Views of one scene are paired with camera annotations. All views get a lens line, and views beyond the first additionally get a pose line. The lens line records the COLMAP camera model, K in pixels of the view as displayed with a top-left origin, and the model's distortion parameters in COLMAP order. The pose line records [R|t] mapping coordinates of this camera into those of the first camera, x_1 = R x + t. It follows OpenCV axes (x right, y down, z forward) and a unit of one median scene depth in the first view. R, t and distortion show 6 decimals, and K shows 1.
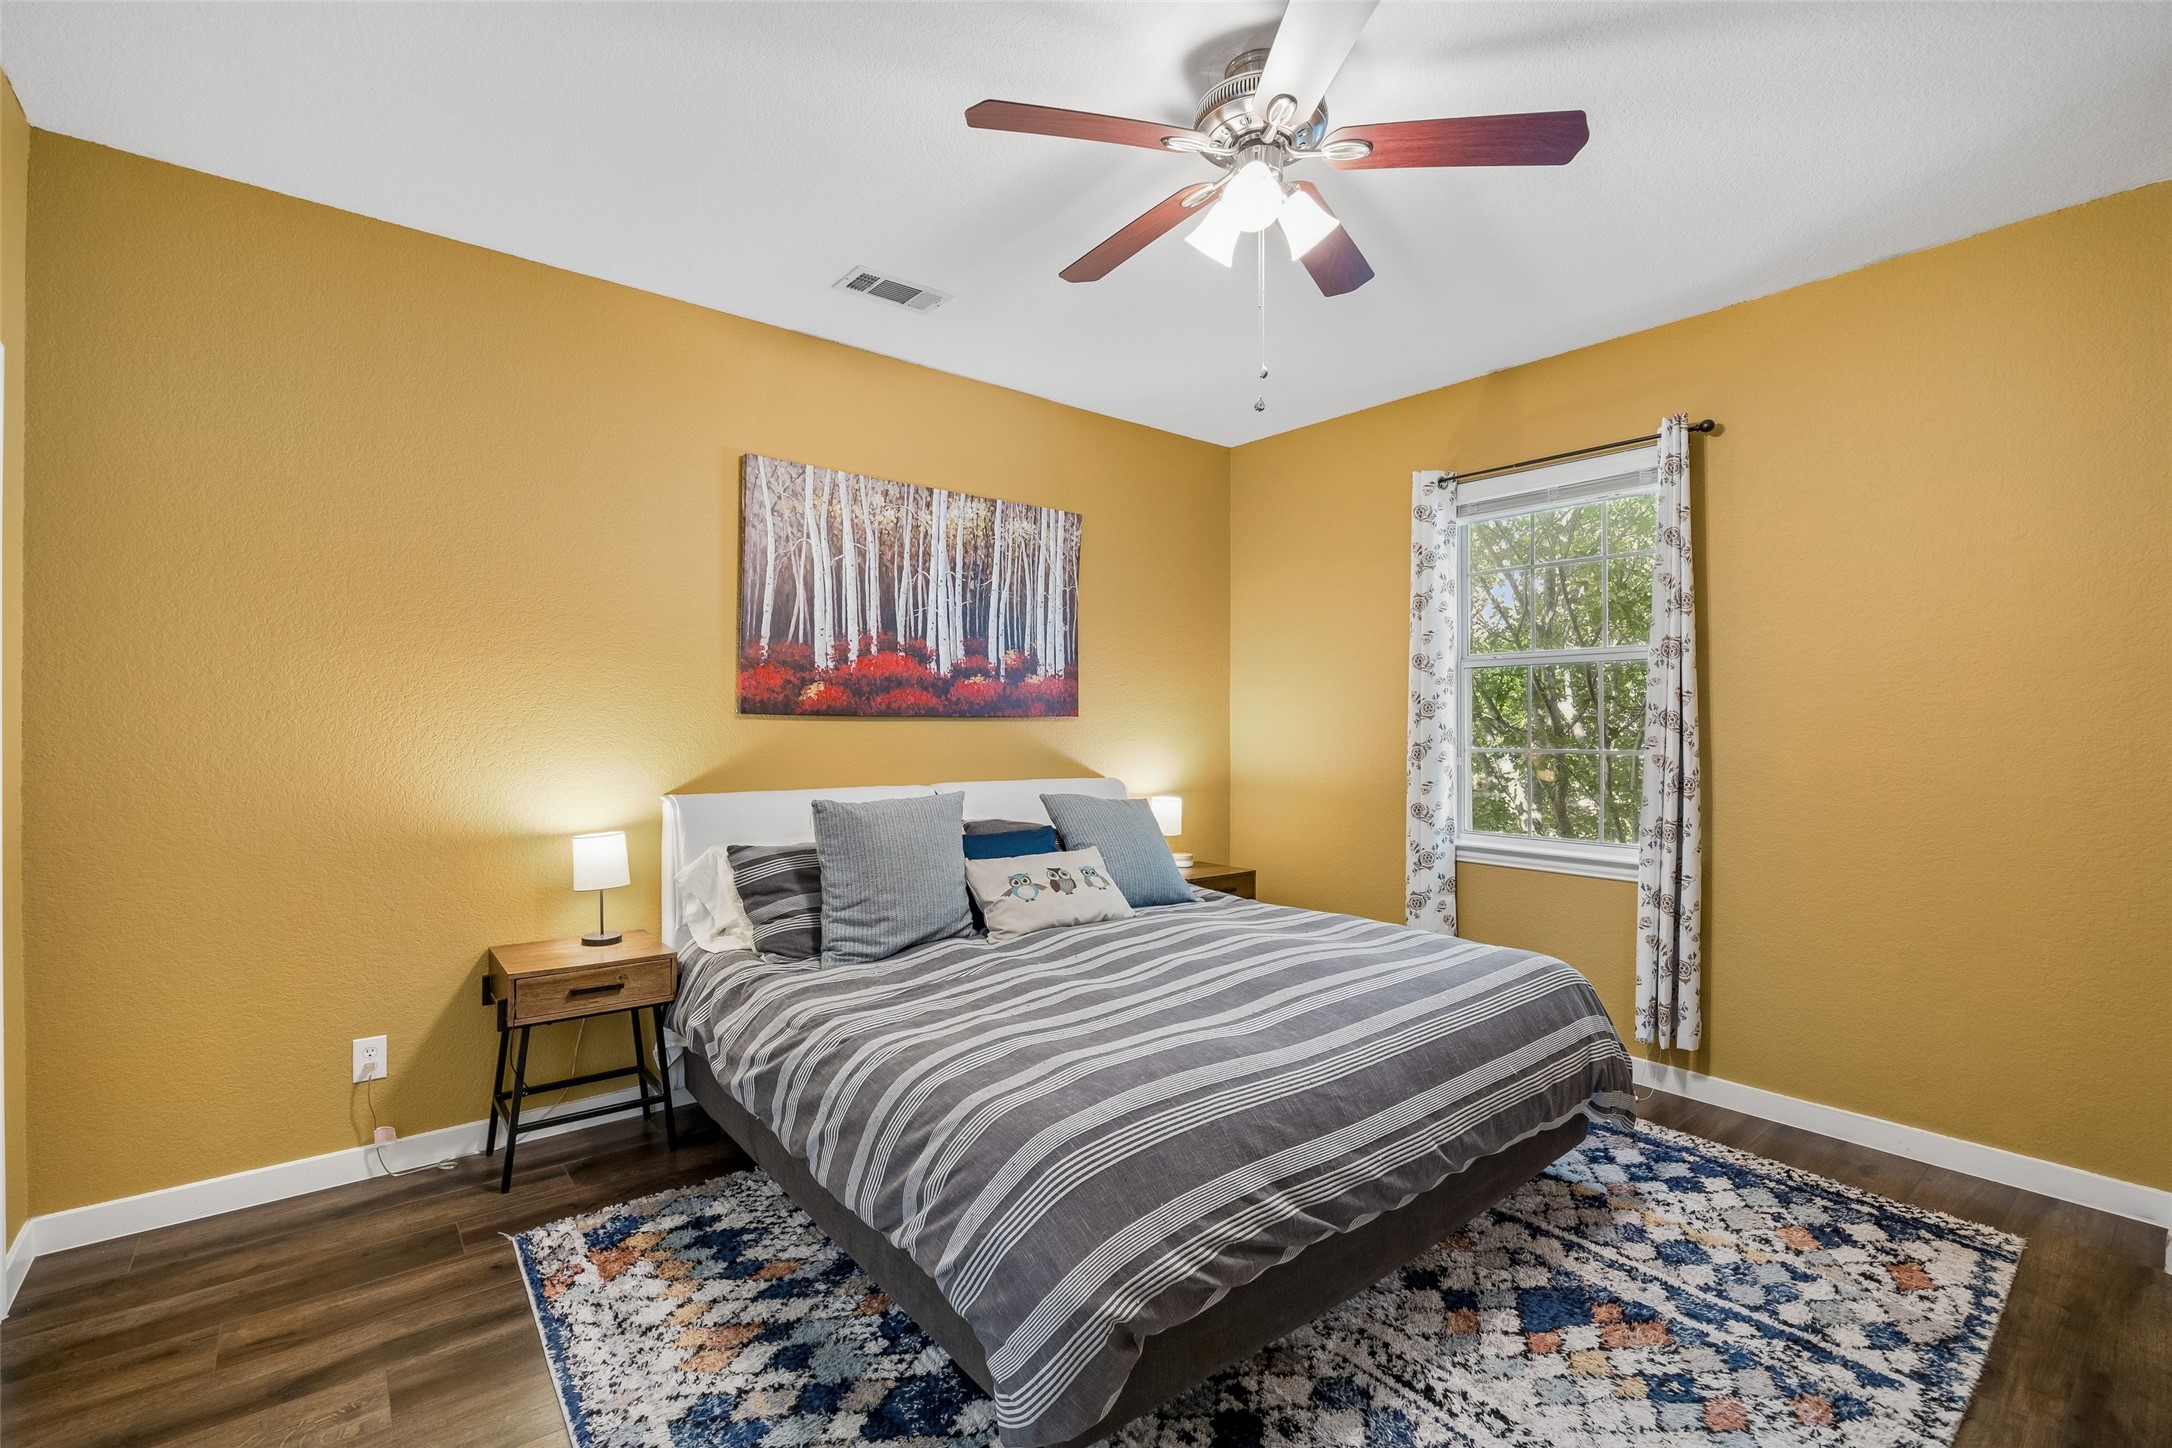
lens RADIAL K [[975.5, 0, 1085.0], [0, 975.5, 724.5], [0, 0, 1]] dist [-0.000707, -0.000064]
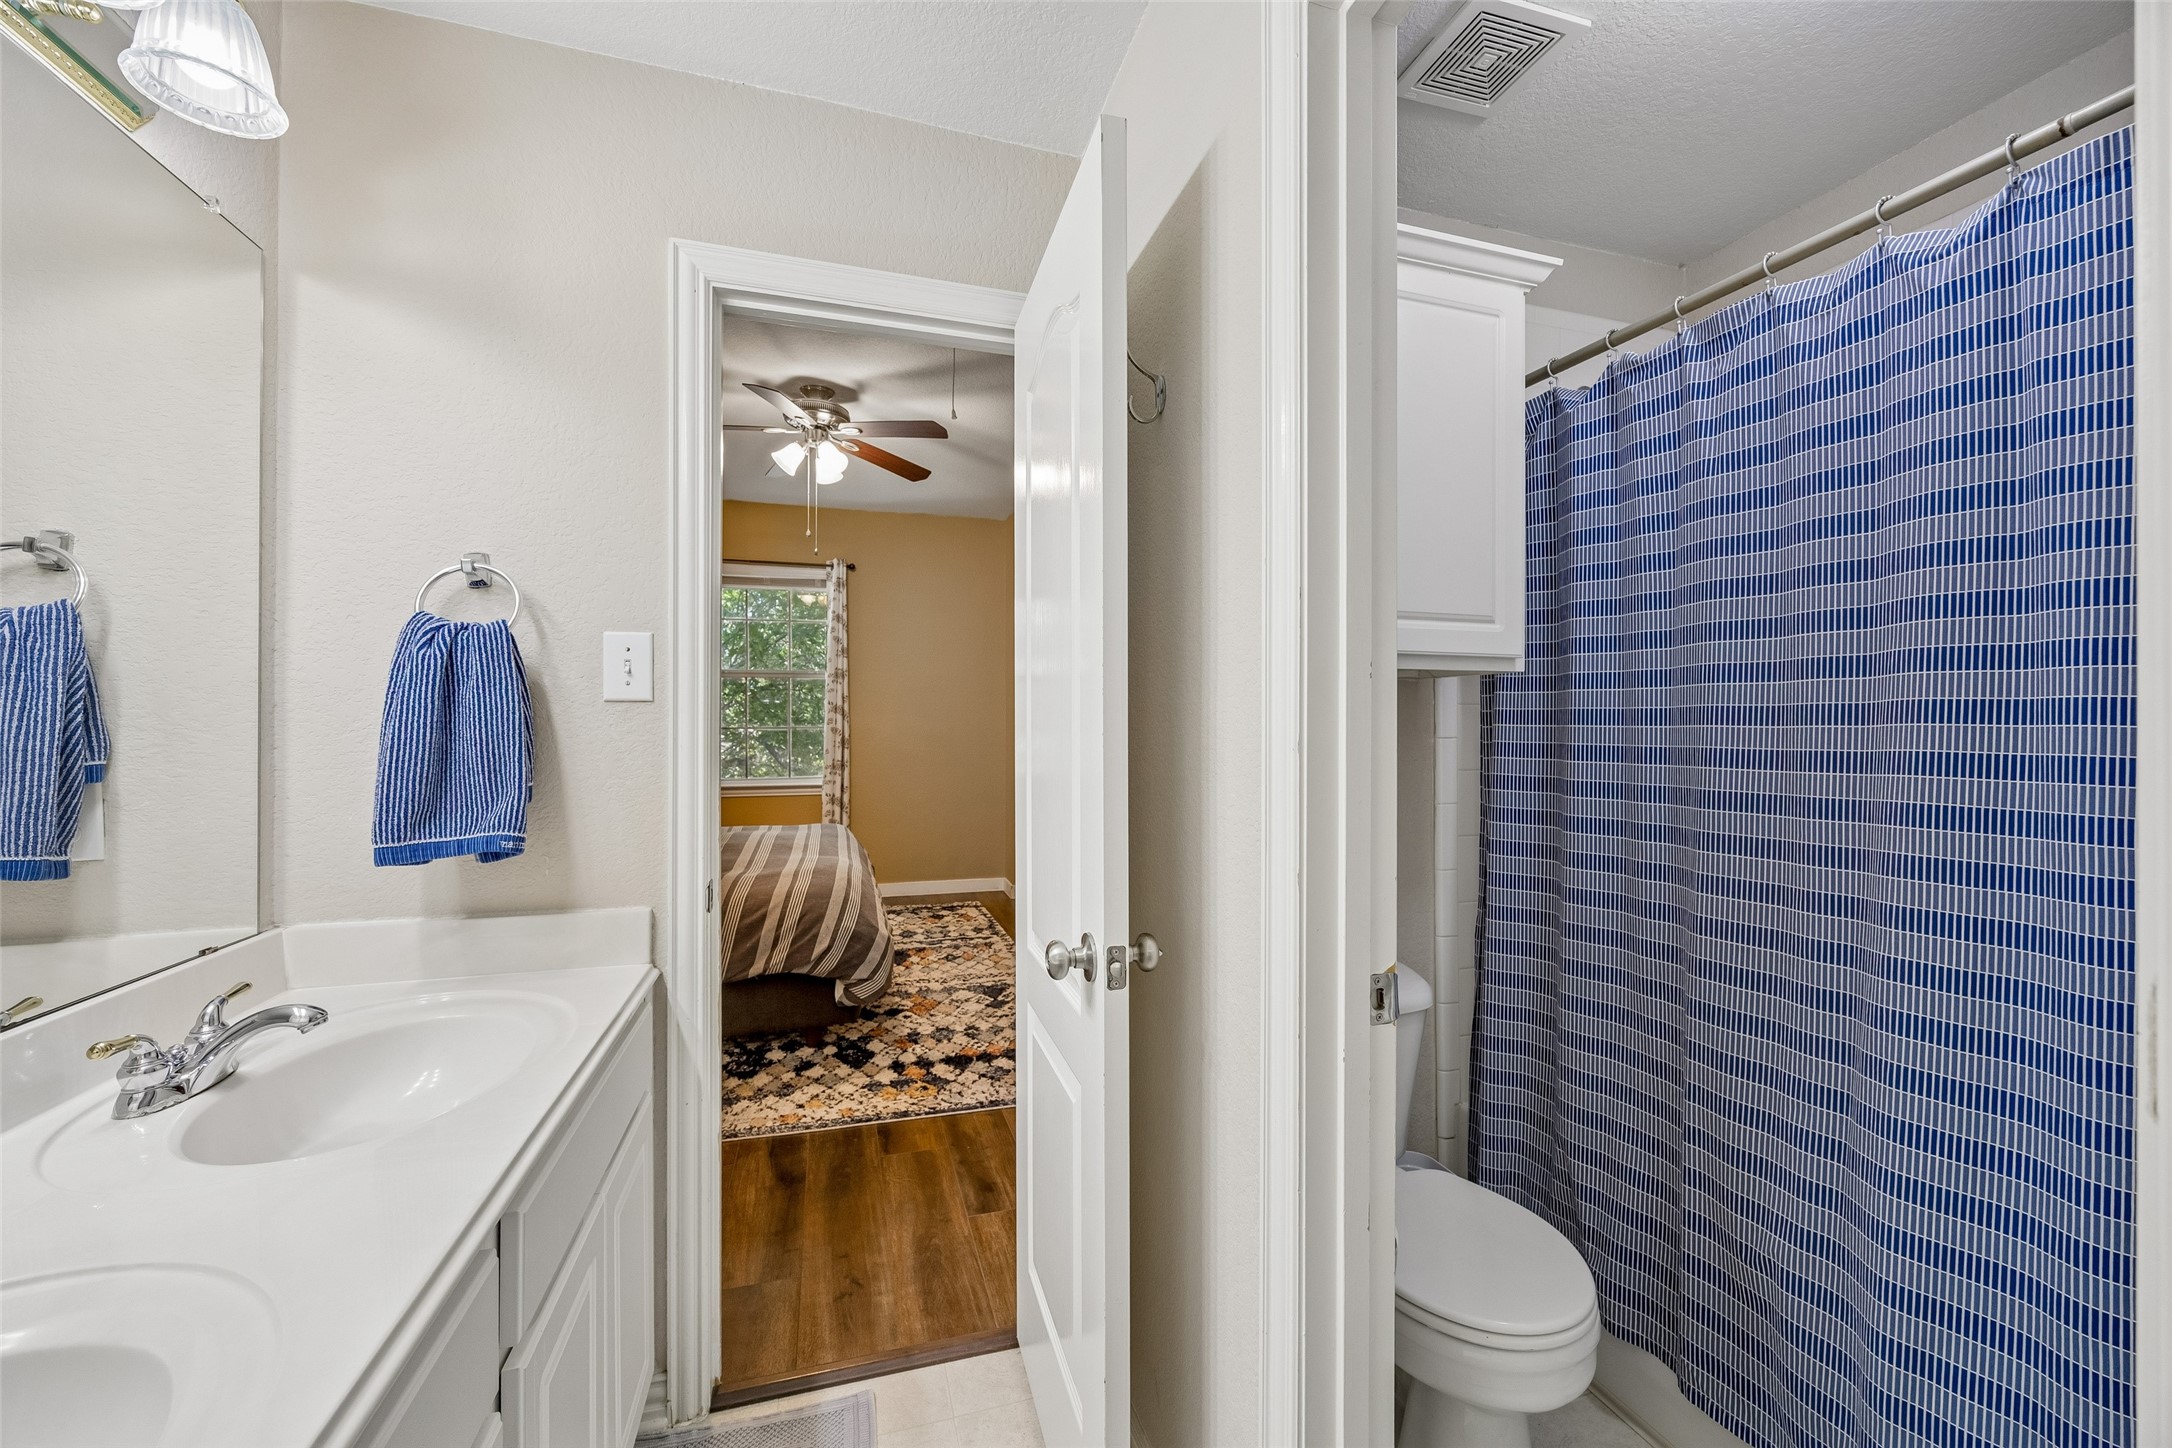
lens RADIAL K [[836.7, 0, 1089.8], [0, 836.7, 711.5], [0, 0, 1]] dist [0.000932, -0.000137]
pose [[0.391621, -0.001534, 0.920125, -1.275185], [0.006432, 0.999979, -0.001071, 0.006498], [-0.920104, 0.006338, 0.391623, -0.243780]]
